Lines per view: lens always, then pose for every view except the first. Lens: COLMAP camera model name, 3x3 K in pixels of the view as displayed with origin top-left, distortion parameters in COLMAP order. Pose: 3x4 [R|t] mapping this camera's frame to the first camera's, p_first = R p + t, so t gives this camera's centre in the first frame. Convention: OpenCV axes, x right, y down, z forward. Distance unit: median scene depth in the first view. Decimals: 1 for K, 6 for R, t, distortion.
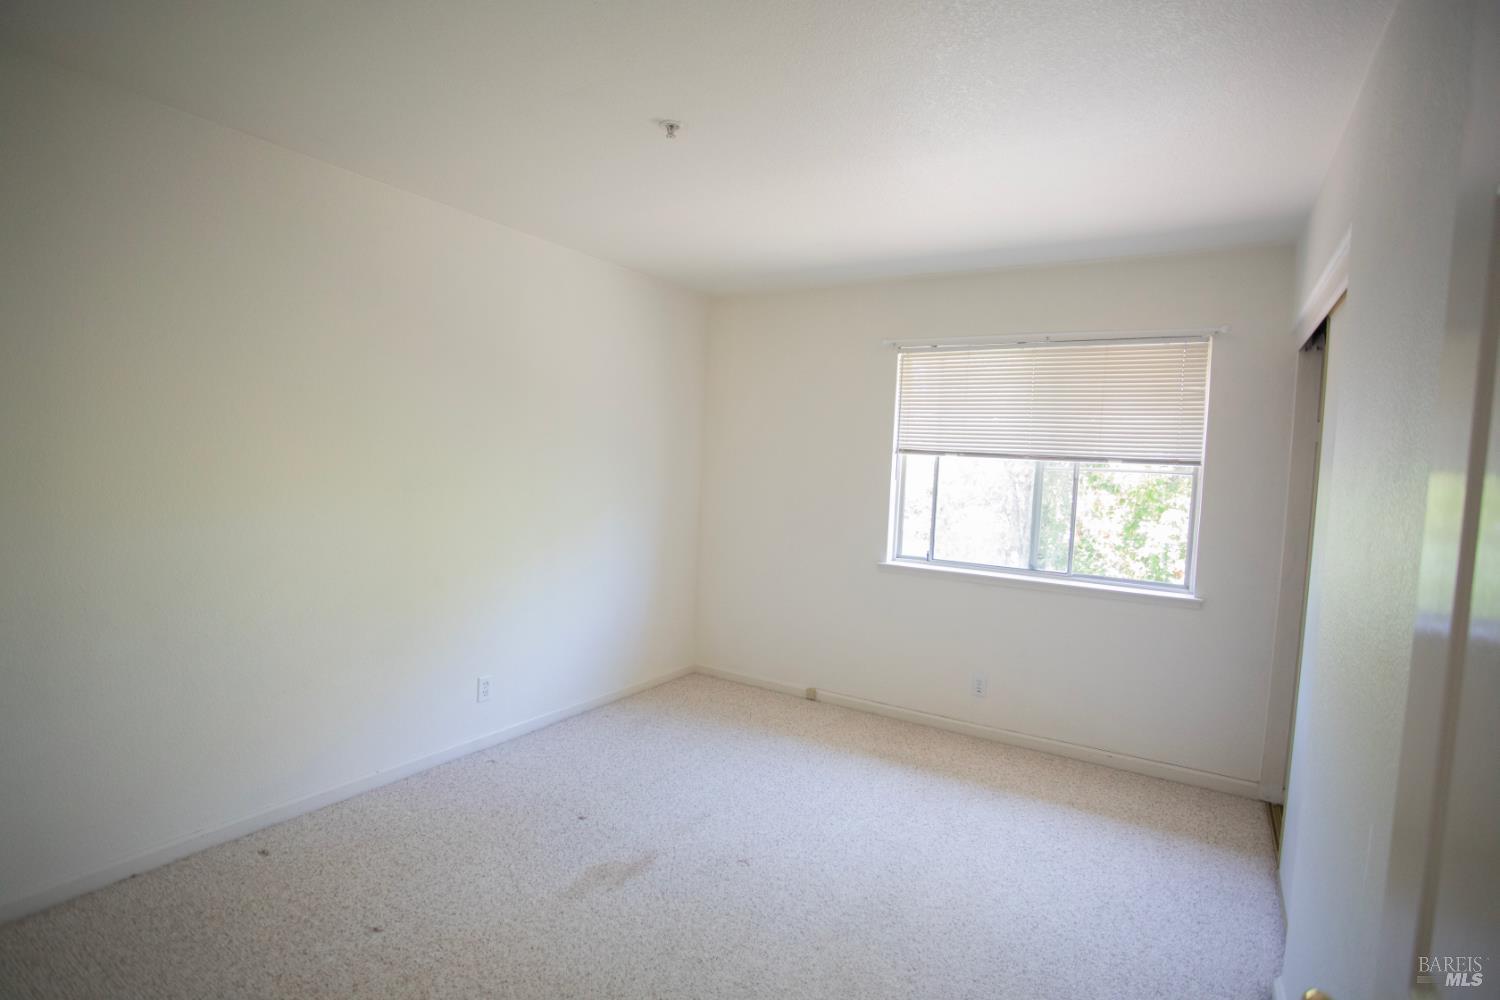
lens RADIAL K [[737.8, 0, 743.1], [0, 737.8, 499.5], [0, 0, 1]] dist [-0.059381, 0.022703]
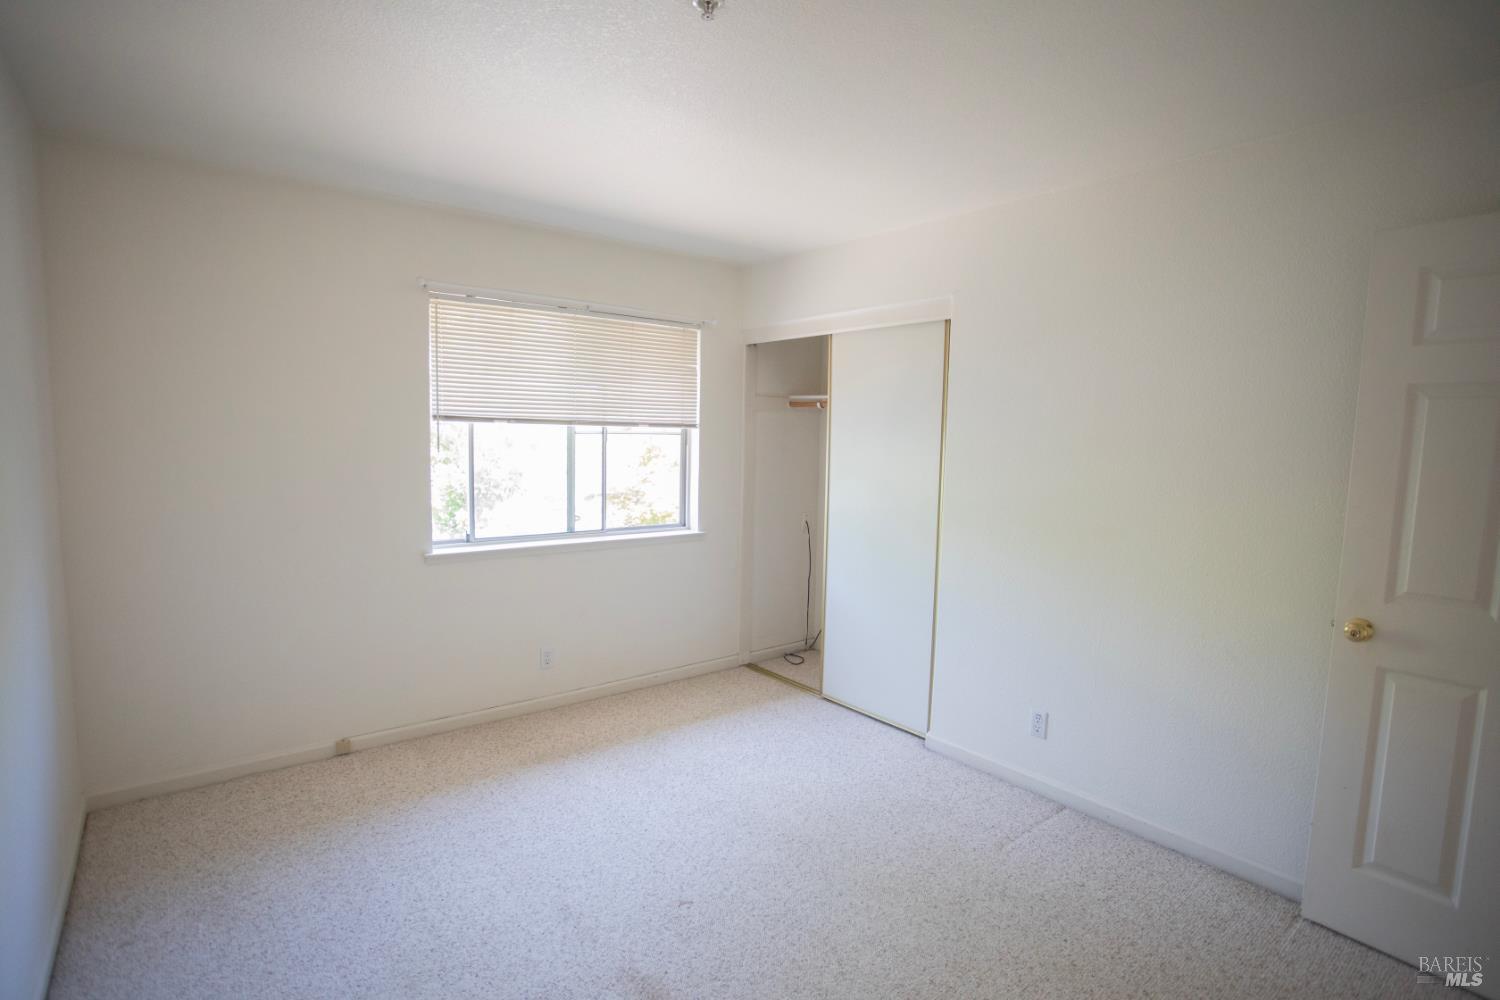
lens RADIAL K [[737.8, 0, 743.7], [0, 737.8, 499.5], [0, 0, 1]] dist [-0.059381, 0.022703]
pose [[0.325045, -0.119478, 0.938121, -0.498098], [0.047606, 0.992797, 0.109947, -0.052168], [-0.944500, 0.008922, 0.328392, 0.434659]]
